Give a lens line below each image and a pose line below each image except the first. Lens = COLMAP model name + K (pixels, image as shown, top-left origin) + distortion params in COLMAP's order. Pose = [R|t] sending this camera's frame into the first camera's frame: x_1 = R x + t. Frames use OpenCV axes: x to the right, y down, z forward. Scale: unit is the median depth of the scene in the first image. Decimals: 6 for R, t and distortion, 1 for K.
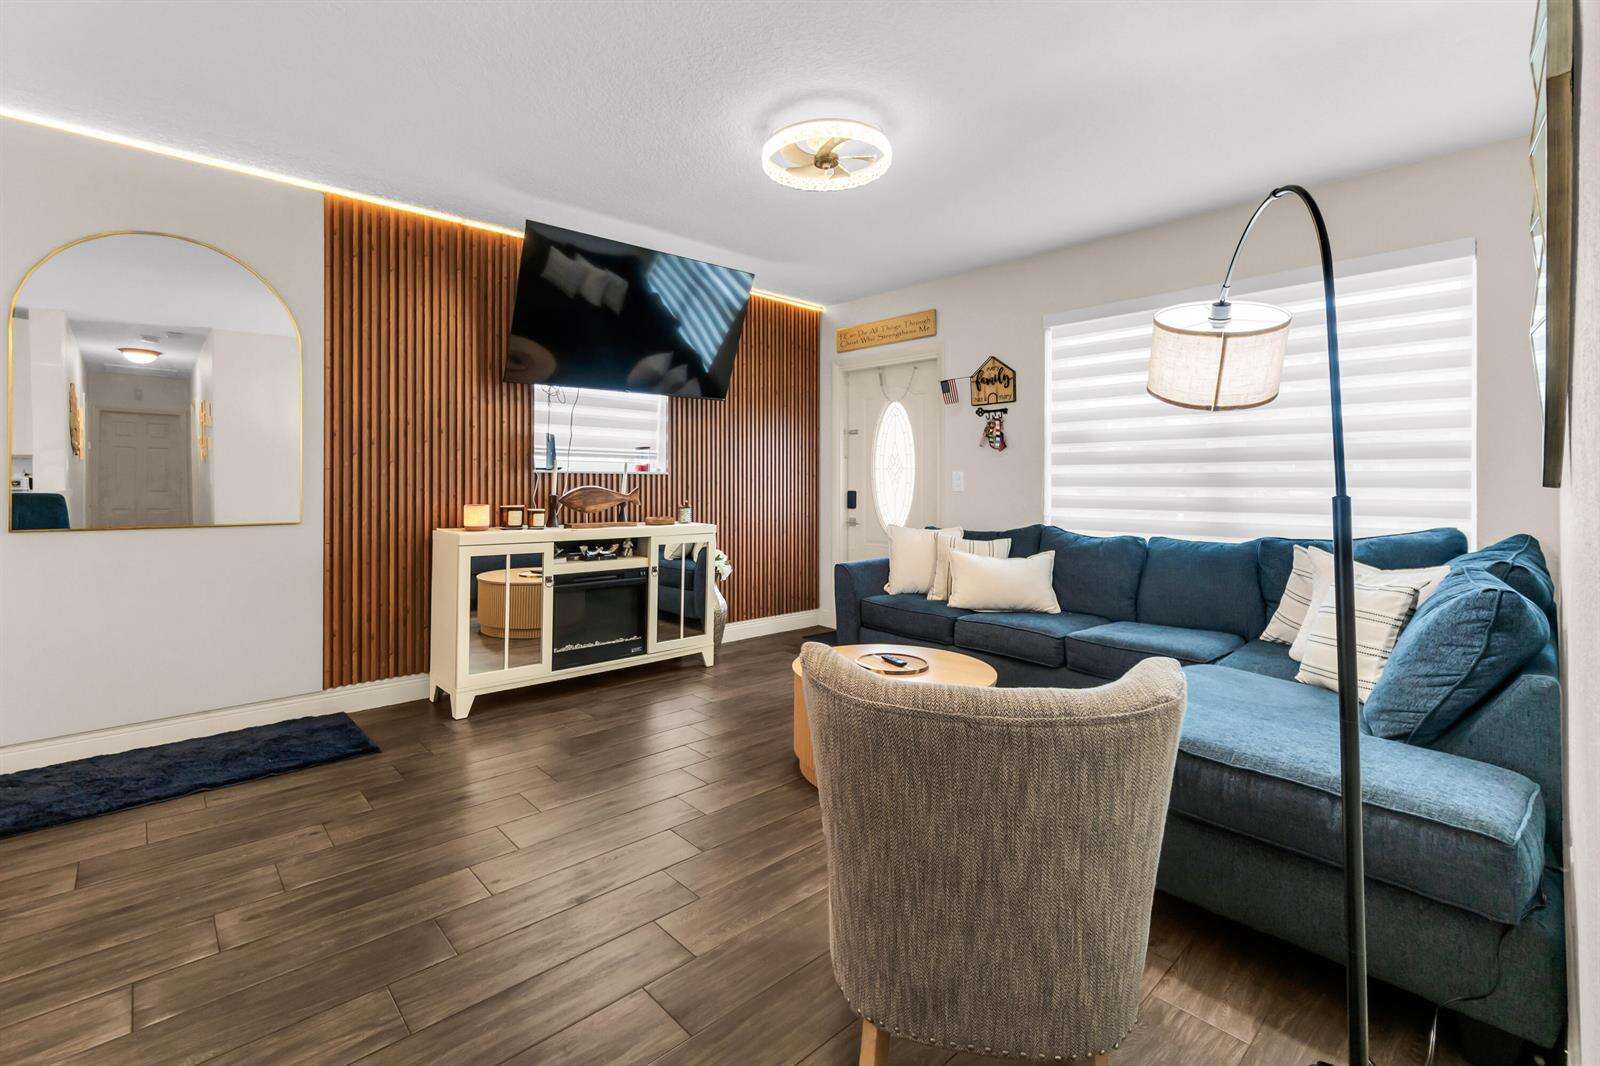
lens RADIAL K [[707.2, 0, 783.3], [0, 707.2, 495.9], [0, 0, 1]] dist [-0.001016, -0.000319]
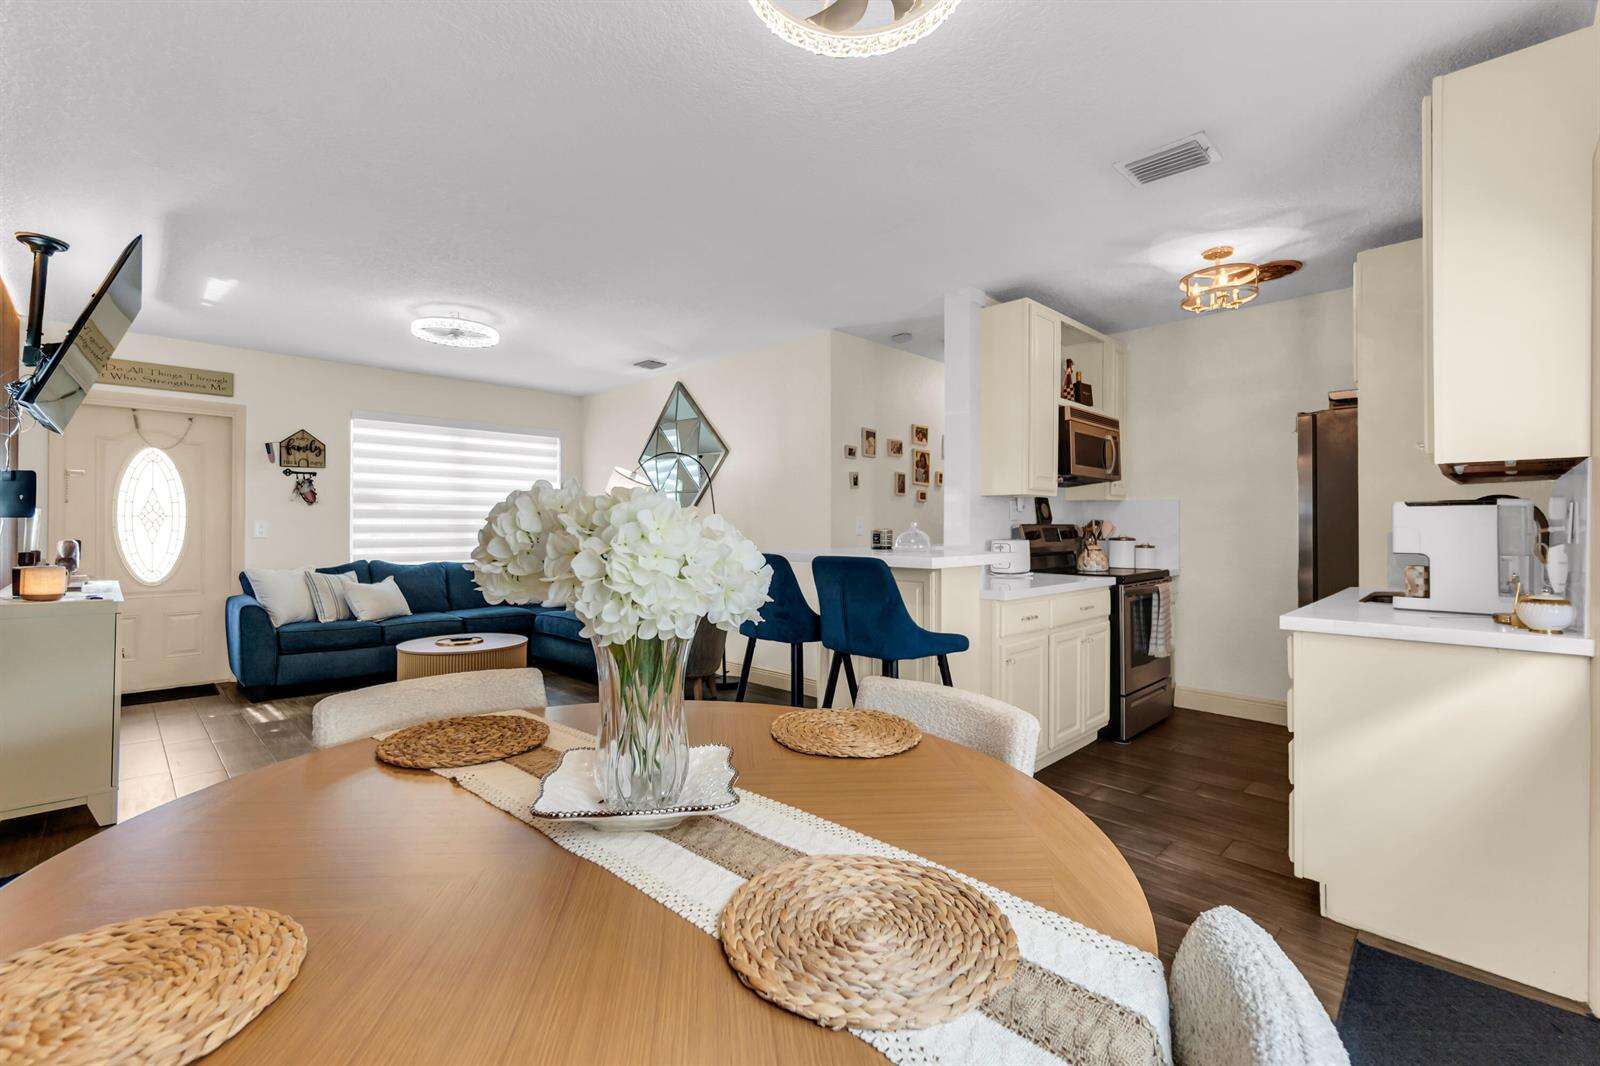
lens RADIAL K [[700.8, 0, 789.6], [0, 700.8, 524.2], [0, 0, 1]] dist [-0.007157, -0.000183]
pose [[-0.036768, -0.000109, 0.999324, -1.026081], [0.015091, 0.999886, 0.000665, -0.018011], [-0.999210, 0.015106, -0.036762, 0.195002]]
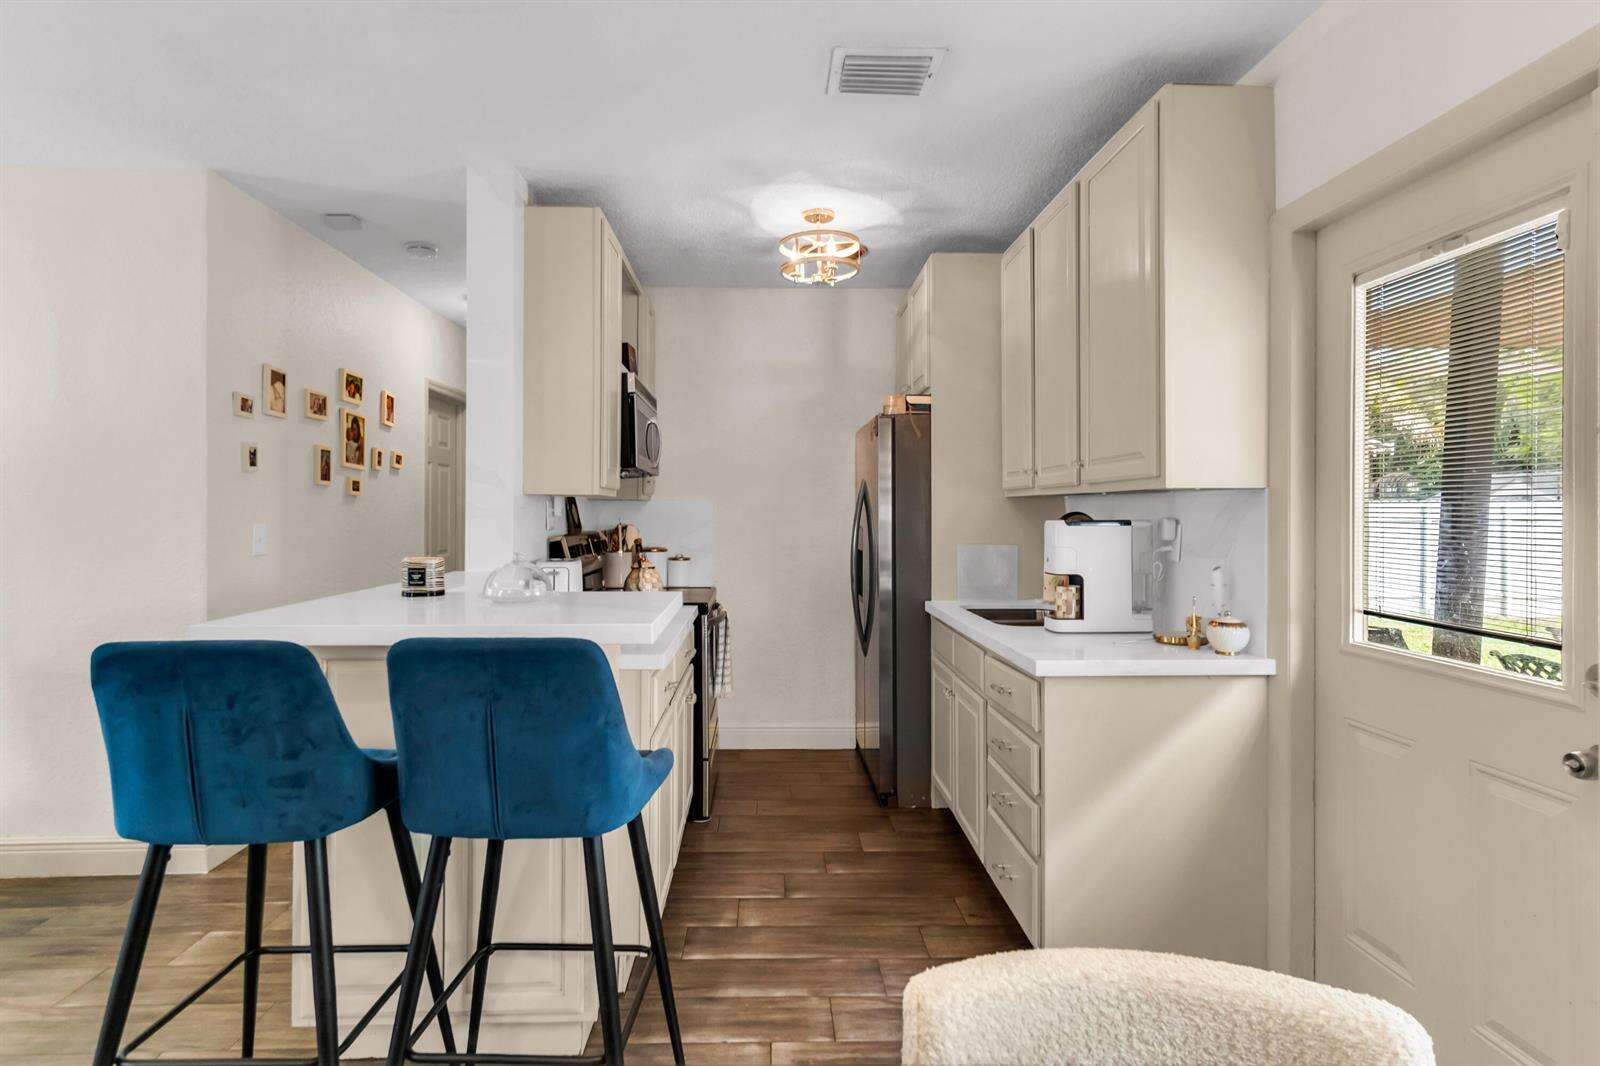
lens RADIAL K [[827.4, 0, 799.2], [0, 827.4, 511.7], [0, 0, 1]] dist [0.000756, 0.000548]
pose [[-0.764277, -0.001672, 0.644885, -0.741343], [0.006209, 0.999931, 0.009951, -0.042763], [-0.644858, 0.011609, -0.764214, 0.300448]]
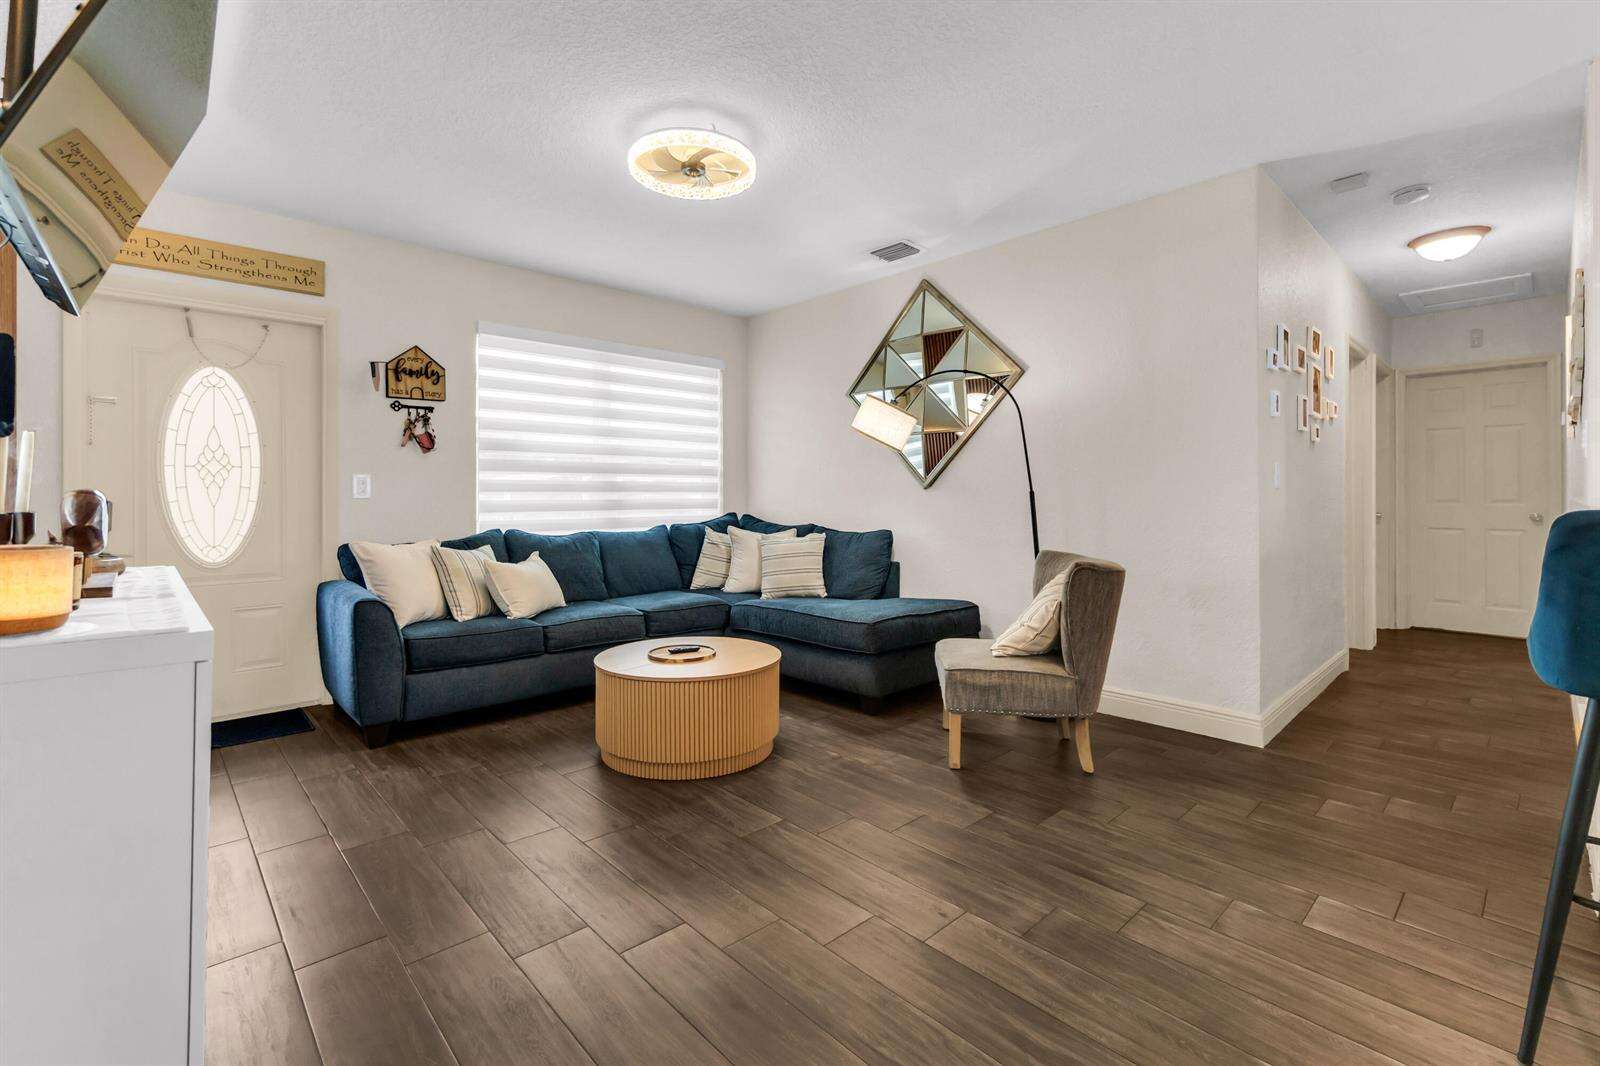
lens RADIAL K [[707.2, 0, 783.3], [0, 707.2, 495.9], [0, 0, 1]] dist [-0.001016, -0.000319]
pose [[-0.000418, -0.005089, 0.999987, -0.629053], [0.018988, 0.999807, 0.005096, -0.004446], [-0.999820, 0.018990, -0.000321, 0.569467]]
